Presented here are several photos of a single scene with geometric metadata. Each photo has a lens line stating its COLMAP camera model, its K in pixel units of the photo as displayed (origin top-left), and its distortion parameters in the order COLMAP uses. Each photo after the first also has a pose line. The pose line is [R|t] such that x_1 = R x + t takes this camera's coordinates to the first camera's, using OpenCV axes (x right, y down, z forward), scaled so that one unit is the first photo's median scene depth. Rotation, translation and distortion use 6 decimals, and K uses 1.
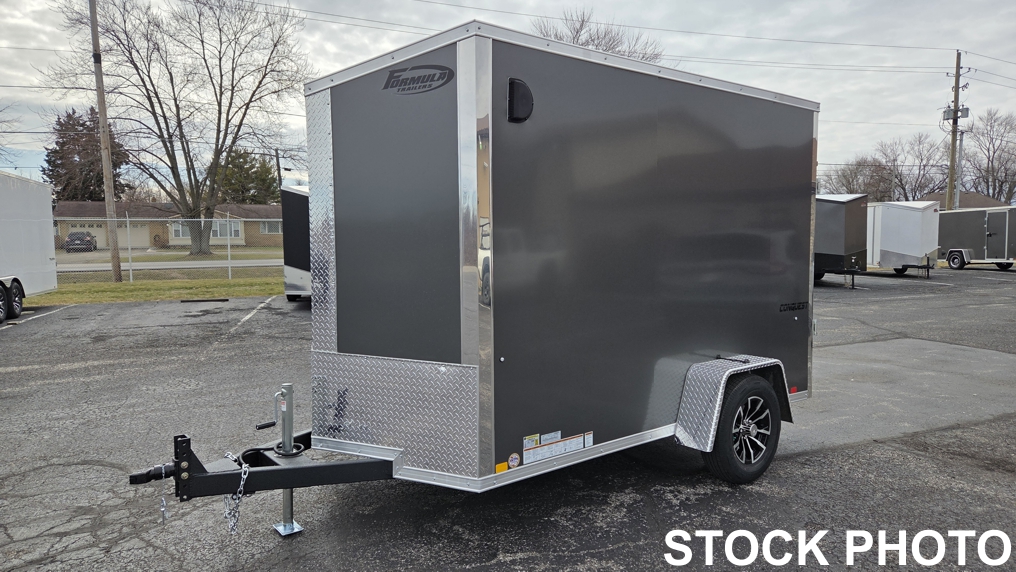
lens RADIAL K [[679.4, 0, 505.4], [0, 679.4, 284.8], [0, 0, 1]] dist [0.074013, -0.048905]
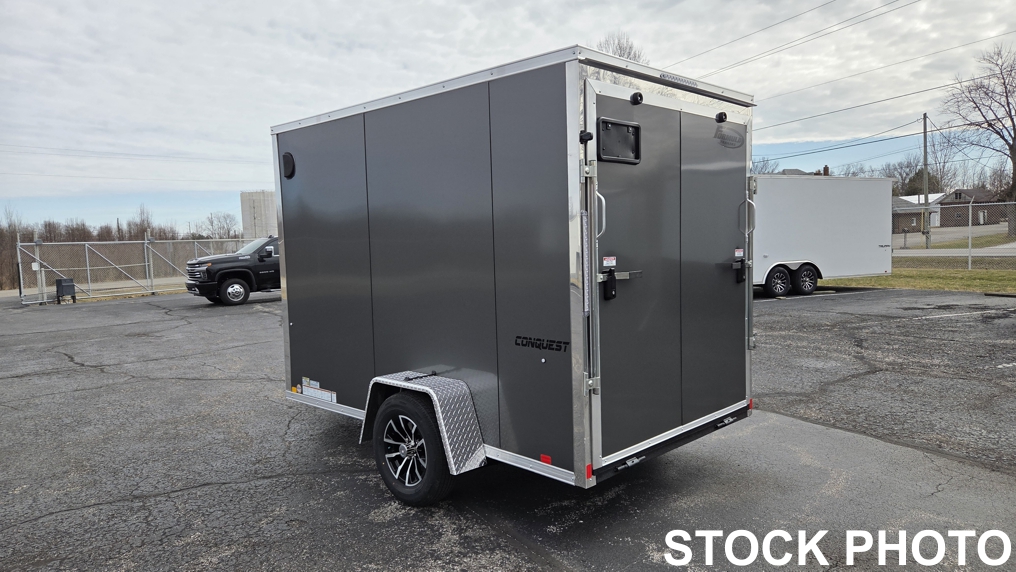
lens RADIAL K [[679.4, 0, 505.4], [0, 679.4, 284.8], [0, 0, 1]] dist [0.074013, -0.048905]
pose [[0.117934, 0.070641, -0.990506, 1.580658], [-0.039613, 0.997007, 0.066388, -0.108321], [0.992231, 0.031408, 0.120379, 1.228175]]
